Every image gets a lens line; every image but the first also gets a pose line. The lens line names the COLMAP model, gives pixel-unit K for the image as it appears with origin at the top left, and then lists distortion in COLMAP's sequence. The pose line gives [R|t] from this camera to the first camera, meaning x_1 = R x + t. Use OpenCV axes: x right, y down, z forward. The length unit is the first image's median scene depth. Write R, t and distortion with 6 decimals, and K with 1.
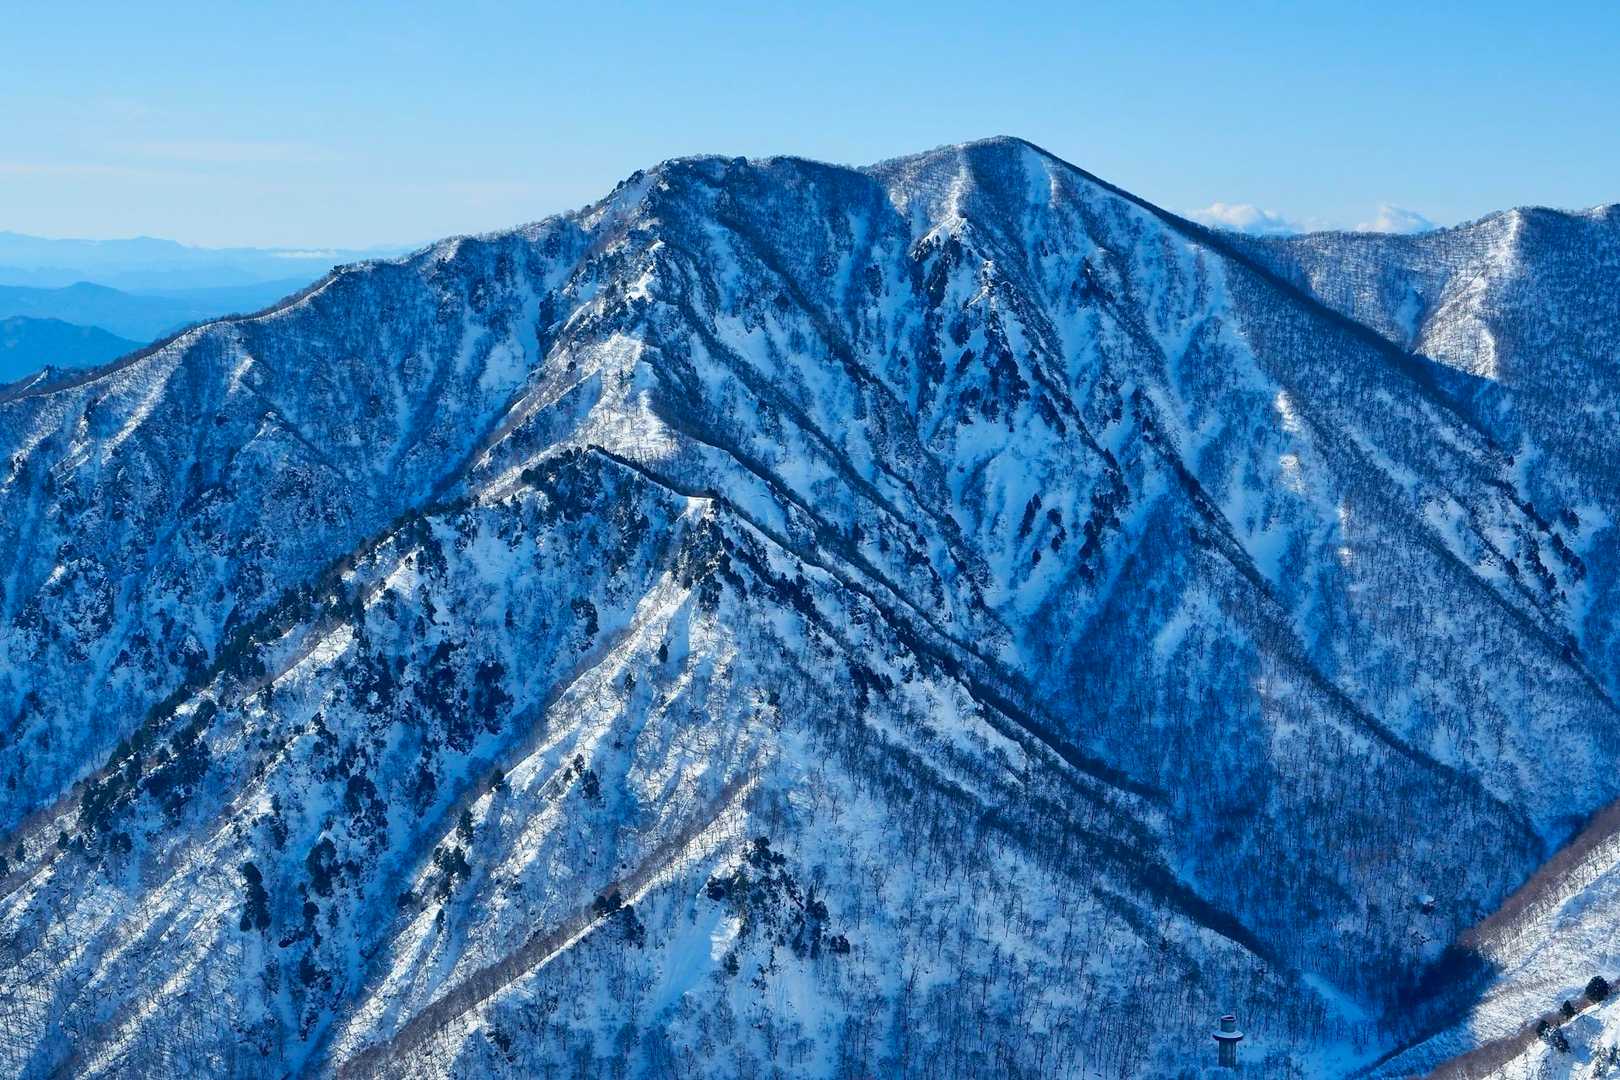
lens RADIAL K [[3661.2, 0, 810.0], [0, 3661.2, 540.0], [0, 0, 1]] dist [0.051768, -0.007715]
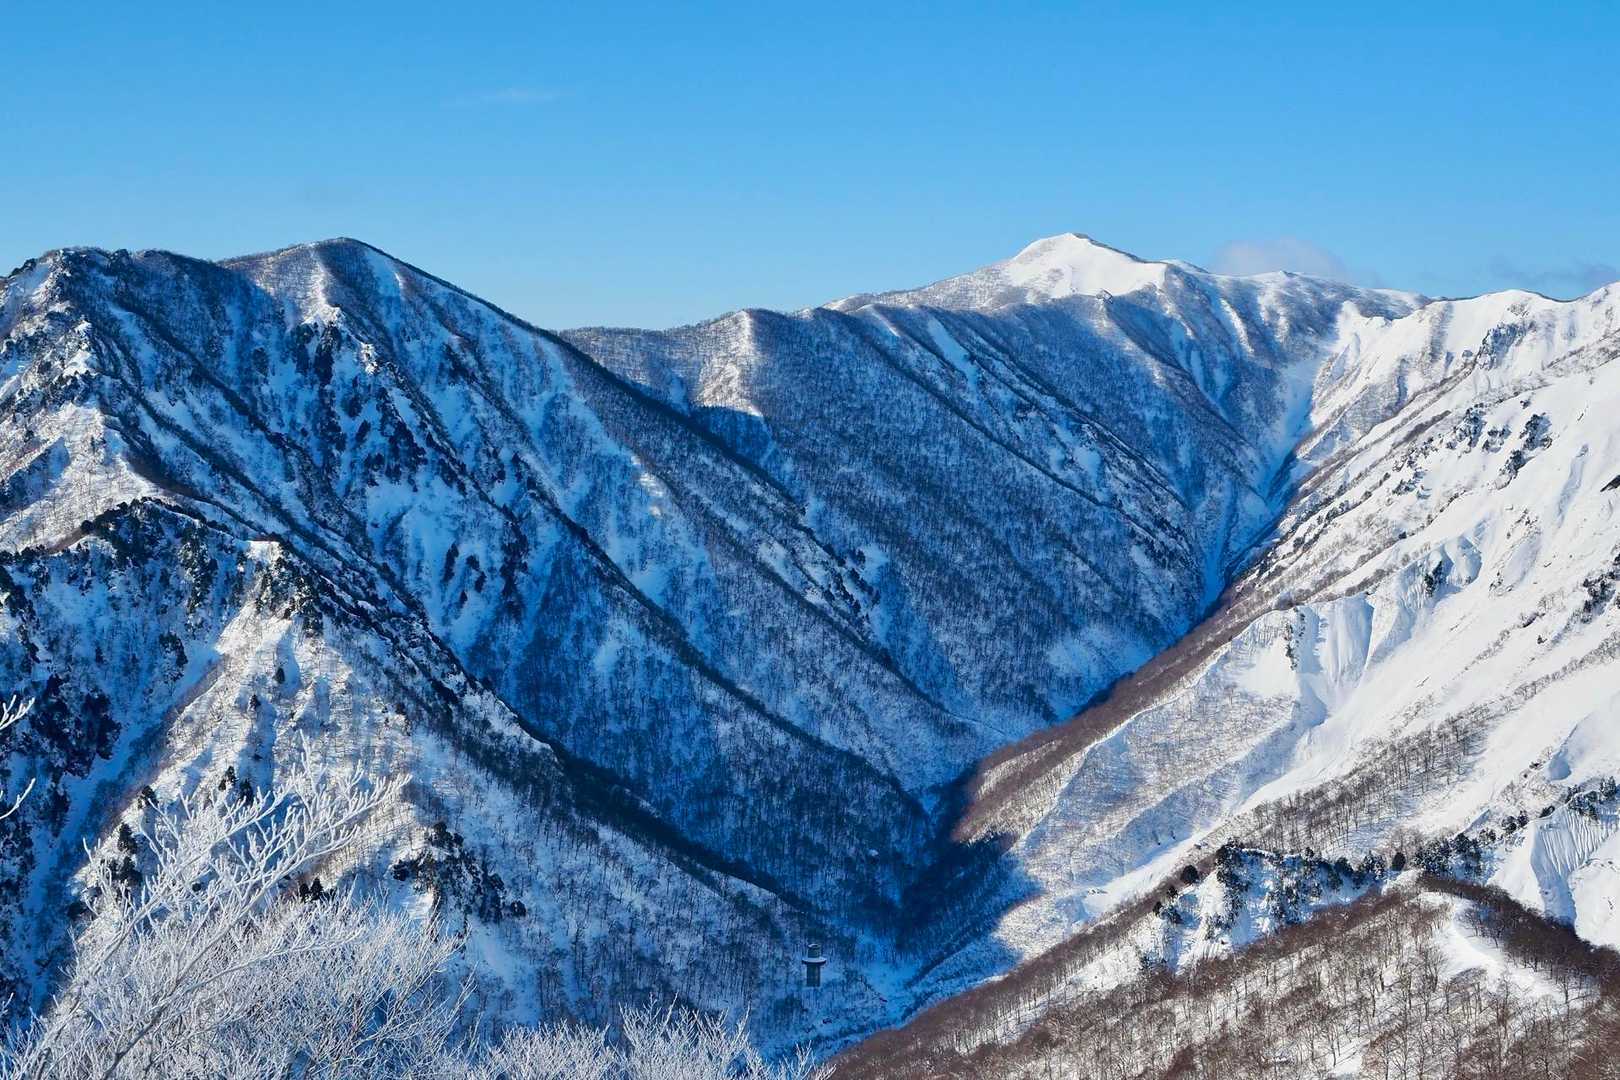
lens RADIAL K [[3661.2, 0, 810.0], [0, 3661.2, 540.0], [0, 0, 1]] dist [0.051768, -0.007715]
pose [[0.853766, -0.013174, 0.520490, -0.441585], [0.042325, 0.998127, -0.044163, 0.041852], [-0.518933, 0.059735, 0.852725, -0.039240]]
